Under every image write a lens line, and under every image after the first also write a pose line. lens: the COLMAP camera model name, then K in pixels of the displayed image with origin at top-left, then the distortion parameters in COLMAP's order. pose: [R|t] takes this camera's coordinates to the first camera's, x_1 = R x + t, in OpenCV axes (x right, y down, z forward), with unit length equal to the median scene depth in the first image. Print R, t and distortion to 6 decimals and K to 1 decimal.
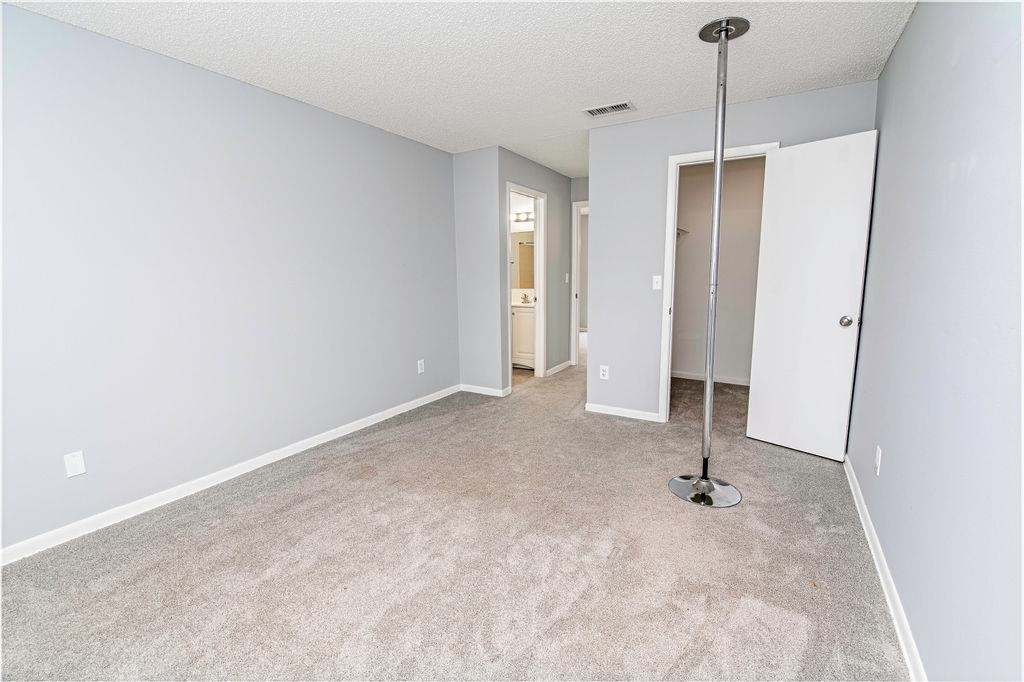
lens RADIAL K [[441.0, 0, 512.0], [0, 441.0, 341.0], [0, 0, 1]] dist [-0.000343, -0.000051]
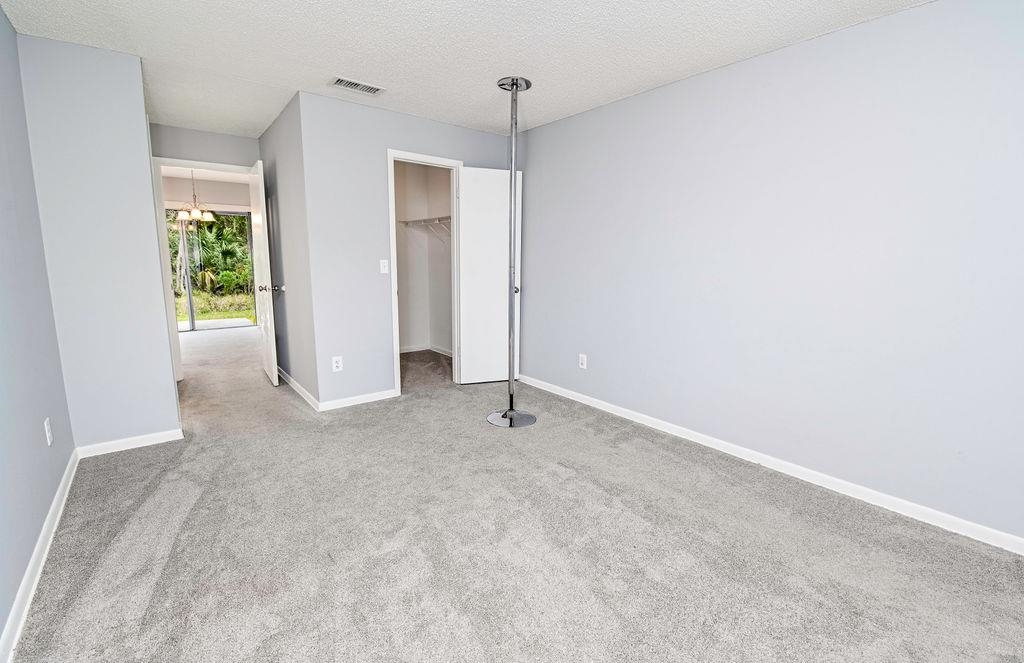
lens RADIAL K [[450.7, 0, 512.0], [0, 450.7, 331.5], [0, 0, 1]] dist [0.000599, 0.000035]
pose [[0.346906, -0.138914, 0.927556, -0.591634], [0.130874, 0.986465, 0.098789, -0.046275], [-0.928724, 0.087122, 0.360390, 0.345844]]
